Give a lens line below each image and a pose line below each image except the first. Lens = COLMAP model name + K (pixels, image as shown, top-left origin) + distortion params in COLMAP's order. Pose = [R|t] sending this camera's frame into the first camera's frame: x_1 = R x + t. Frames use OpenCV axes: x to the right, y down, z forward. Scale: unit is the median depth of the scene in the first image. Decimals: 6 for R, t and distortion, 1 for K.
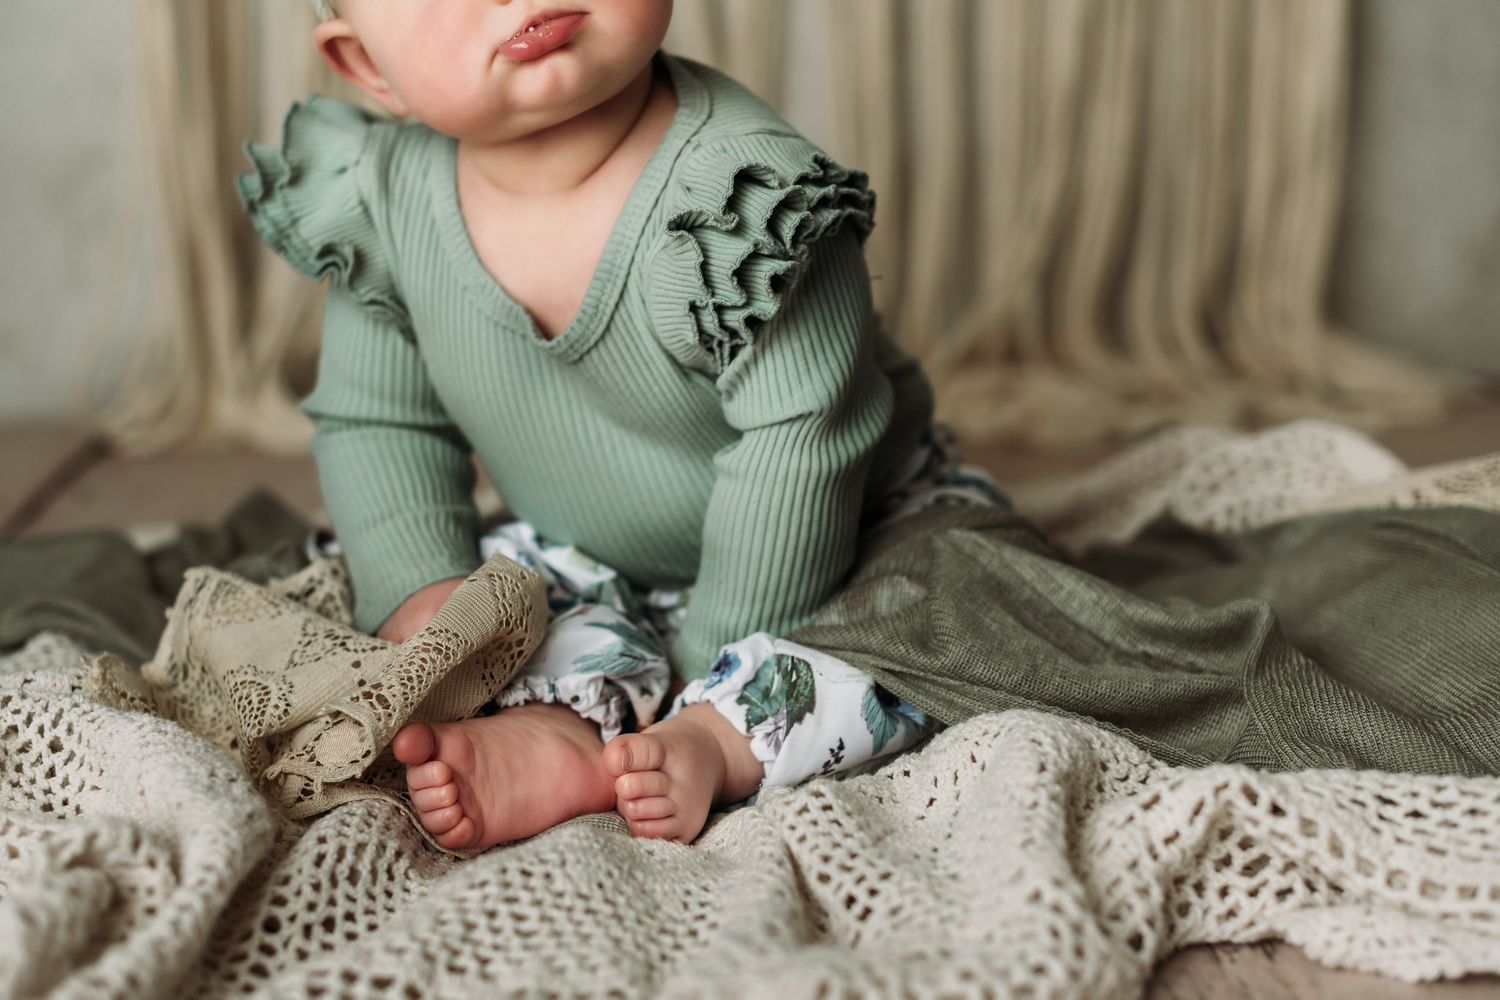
lens RADIAL K [[2422.1, 0, 733.5], [0, 2422.1, 506.5], [0, 0, 1]] dist [-0.018011, 0.000000]
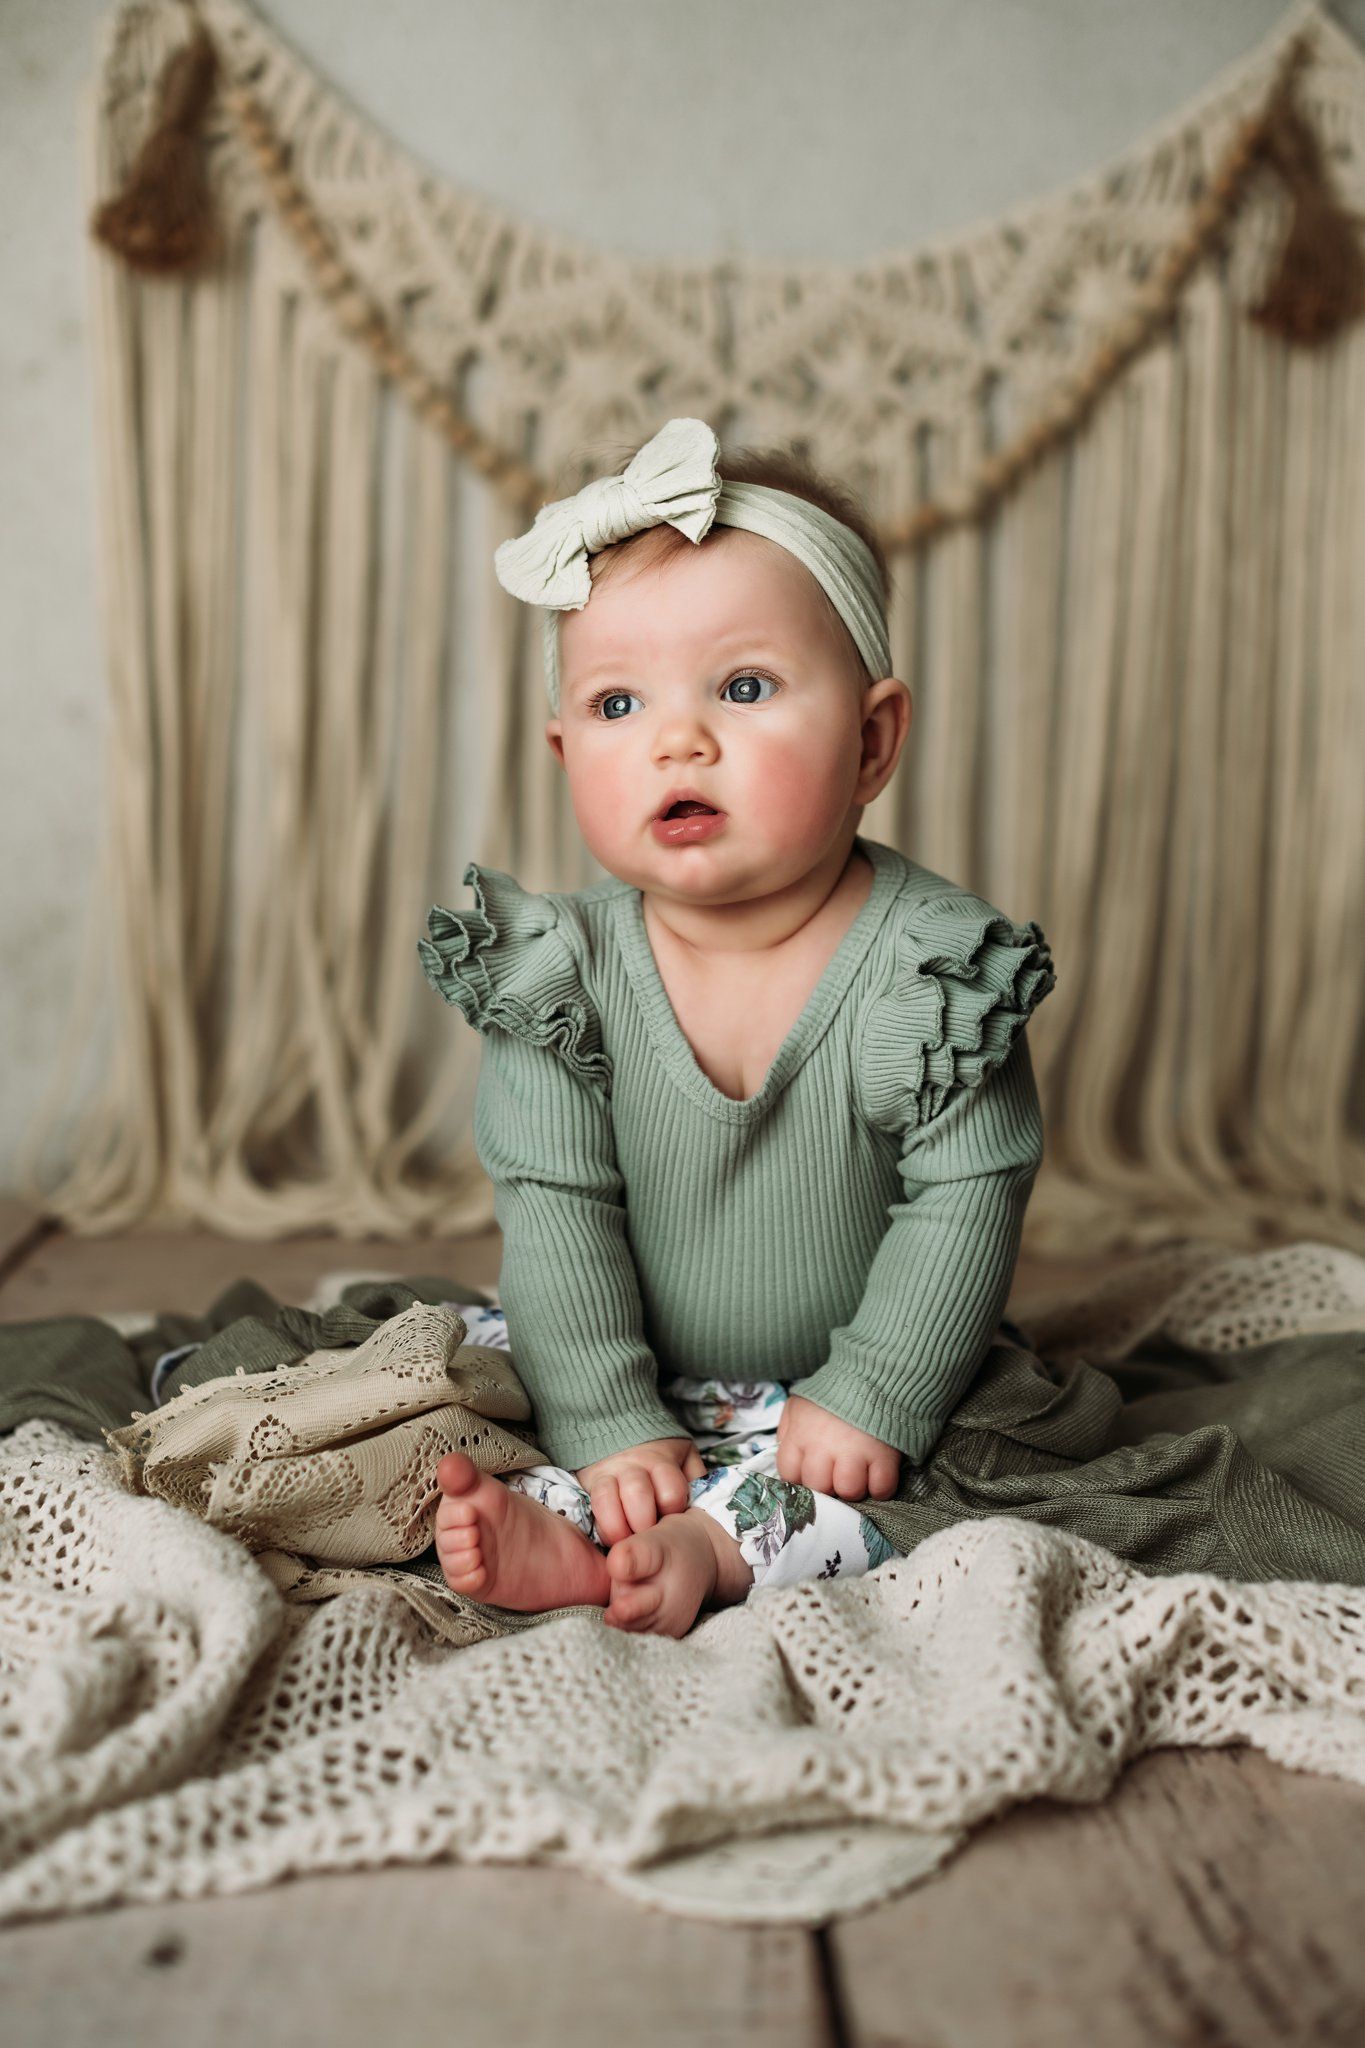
lens RADIAL K [[2836.4, 0, 678.3], [0, 2836.4, 1062.1], [0, 0, 1]] dist [0.005570, 0.000000]
pose [[0.999541, 0.028017, -0.011565, -0.013510], [-0.028910, 0.995869, -0.086082, -0.001928], [0.009106, 0.086376, 0.996221, -0.250001]]
